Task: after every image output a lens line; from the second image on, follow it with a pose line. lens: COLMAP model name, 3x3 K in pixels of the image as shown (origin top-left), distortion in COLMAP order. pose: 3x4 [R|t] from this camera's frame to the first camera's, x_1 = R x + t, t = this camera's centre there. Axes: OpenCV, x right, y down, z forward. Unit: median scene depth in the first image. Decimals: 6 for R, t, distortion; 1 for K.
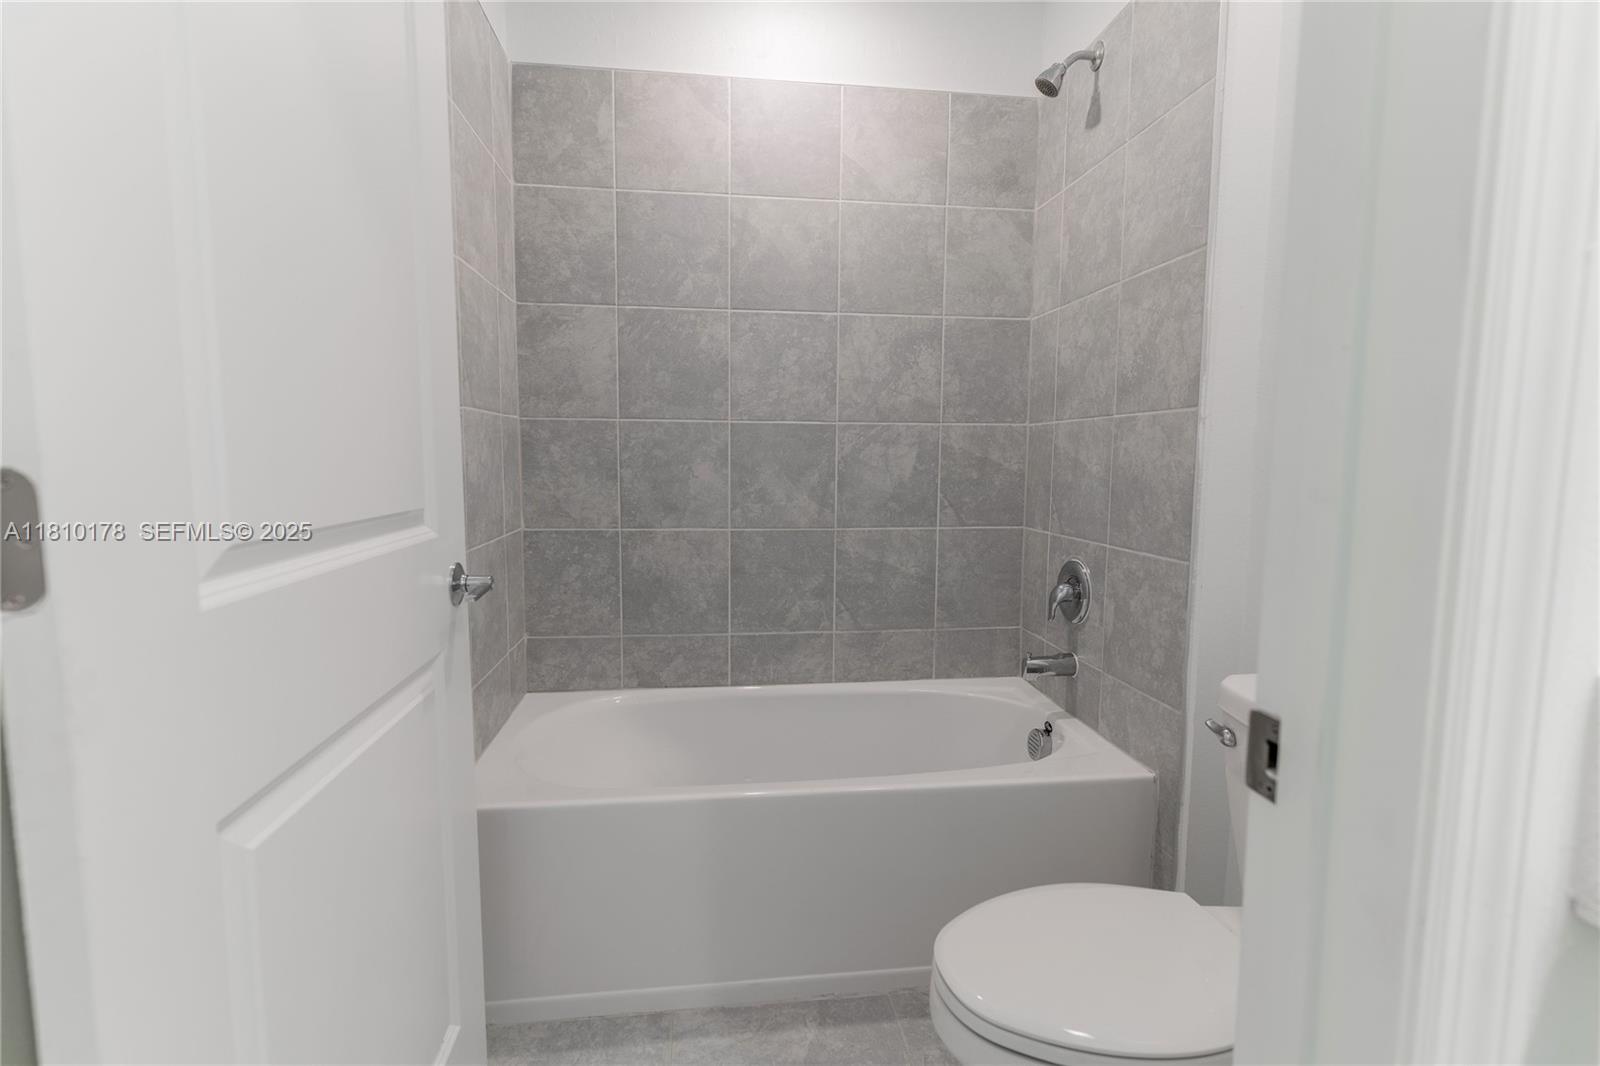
lens RADIAL K [[756.9, 0, 794.5], [0, 756.9, 531.9], [0, 0, 1]] dist [0.002176, 0.000773]
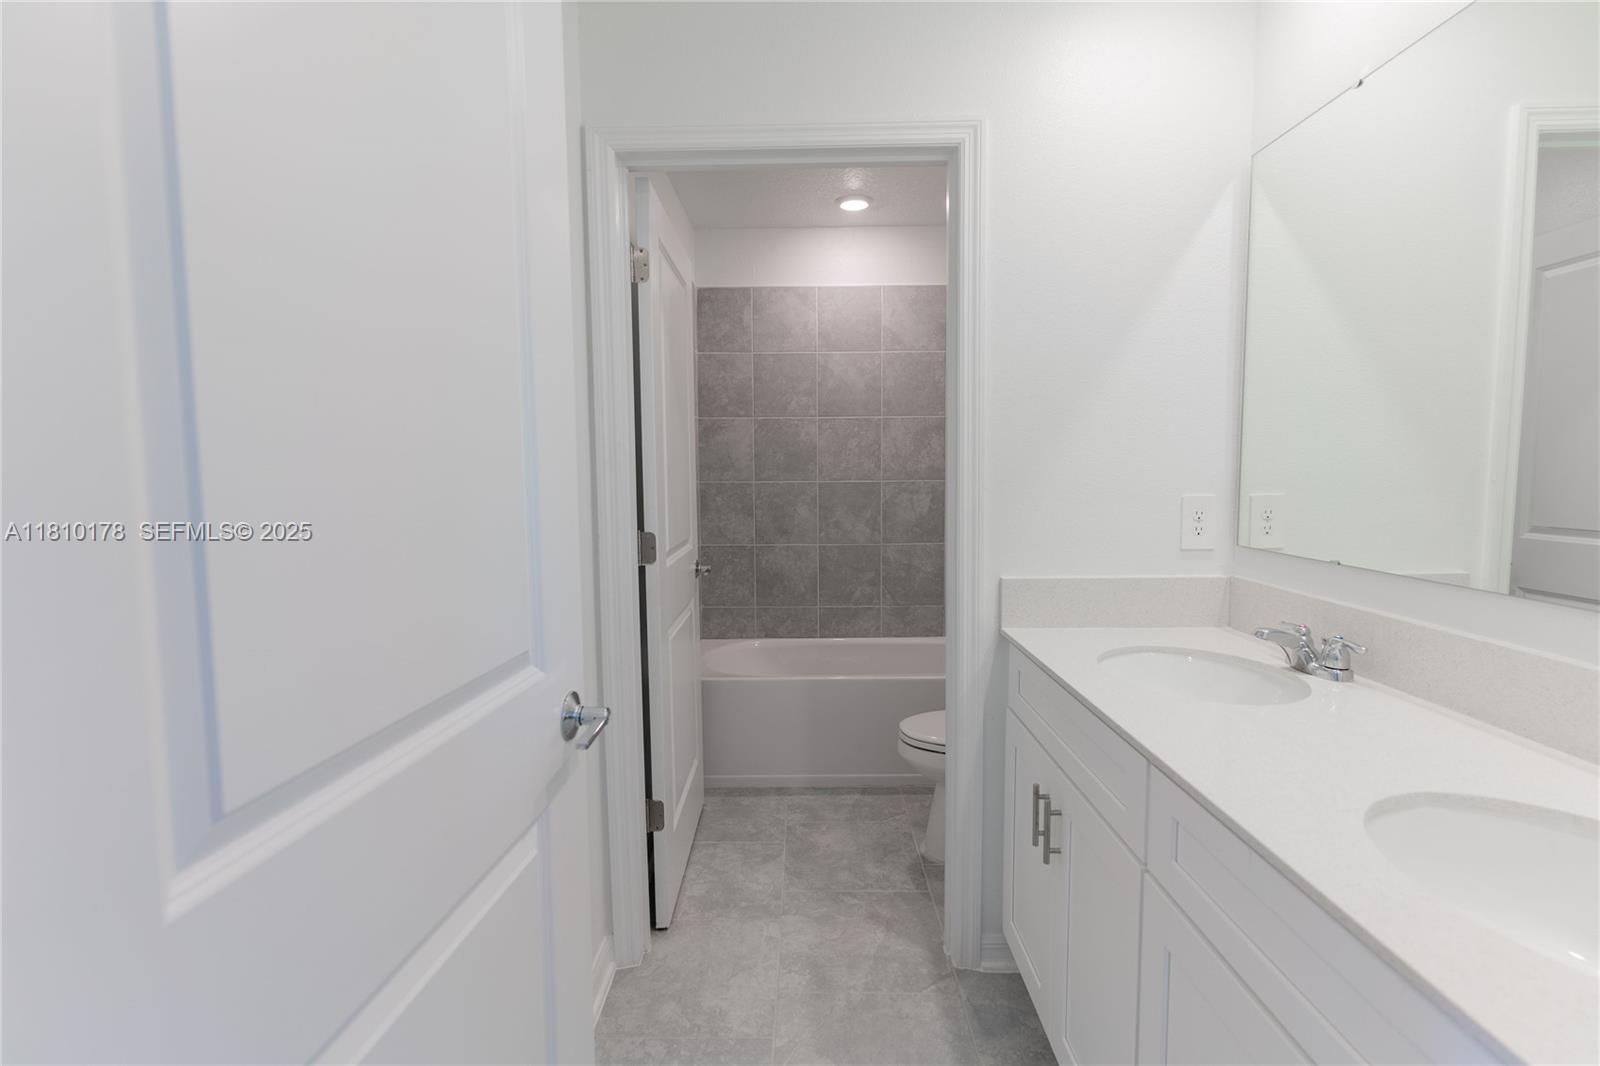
lens RADIAL K [[756.9, 0, 794.5], [0, 756.9, 531.9], [0, 0, 1]] dist [0.002176, 0.000773]
pose [[0.991211, -0.004844, -0.132201, 0.087137], [0.002436, 0.999828, -0.018366, -0.000620], [0.132267, 0.017882, 0.991053, -0.695538]]
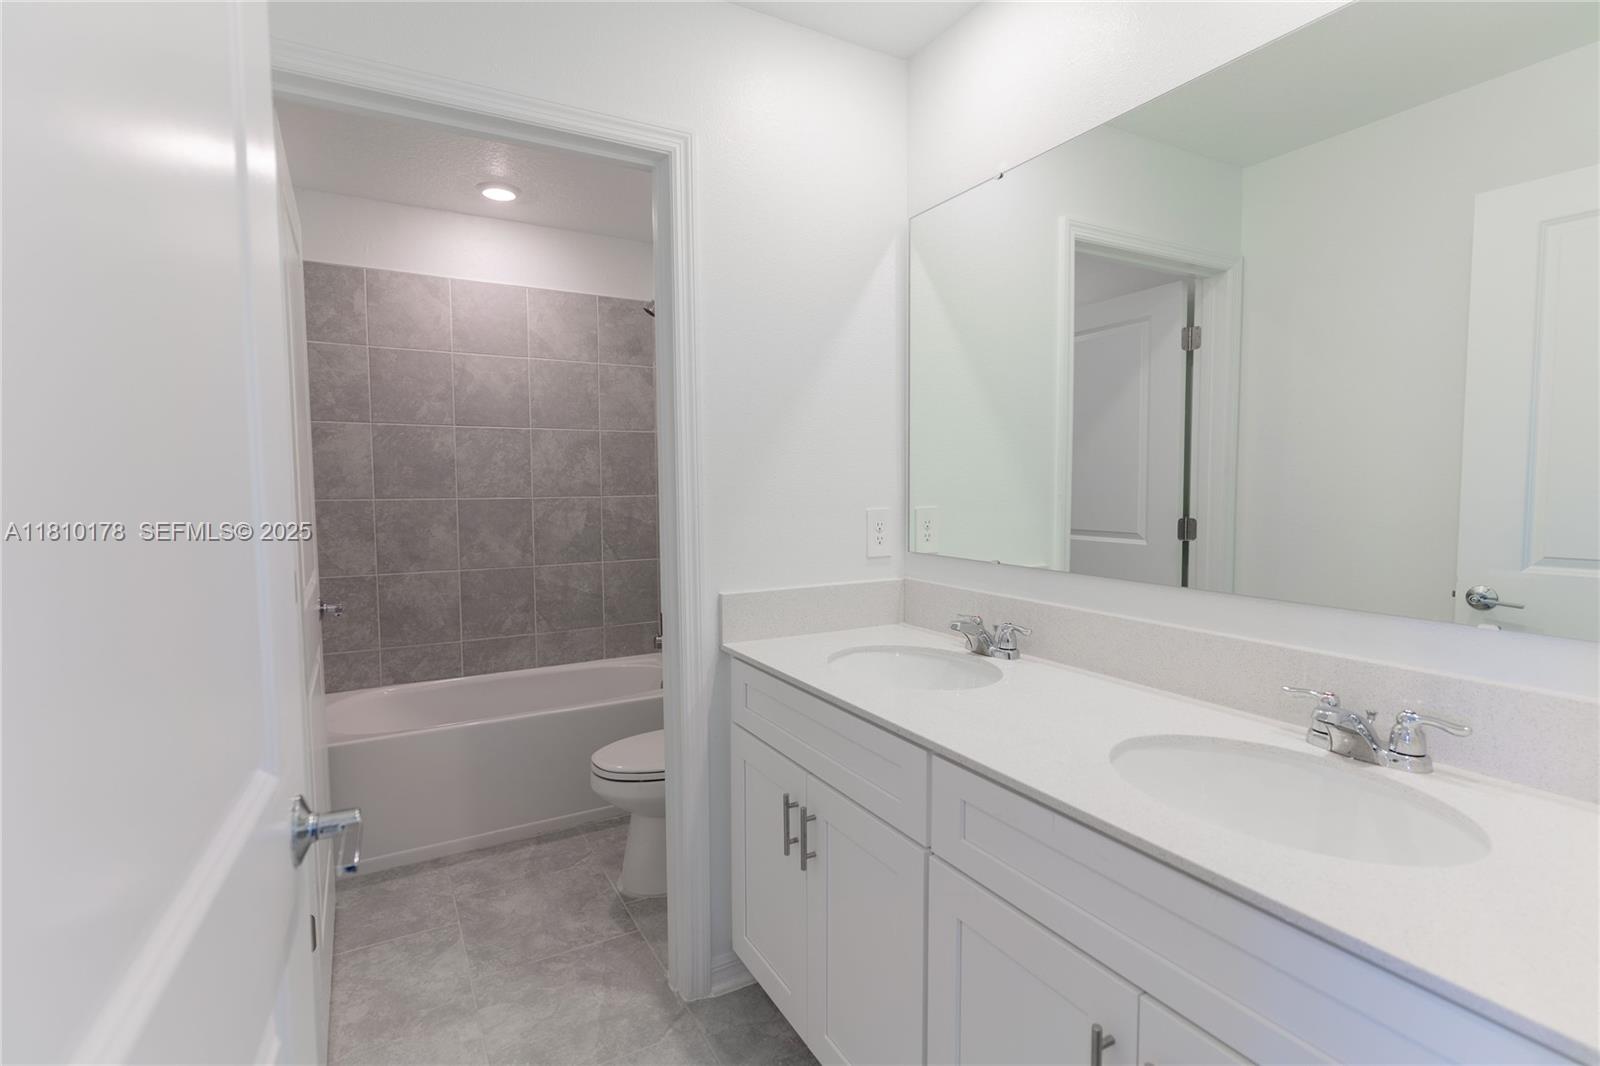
lens RADIAL K [[756.9, 0, 794.5], [0, 756.9, 531.9], [0, 0, 1]] dist [0.002176, 0.000773]
pose [[0.923611, -0.037015, 0.381540, -0.042537], [0.050624, 0.998387, -0.025690, -0.007535], [-0.379973, 0.043043, 0.923995, -0.639051]]
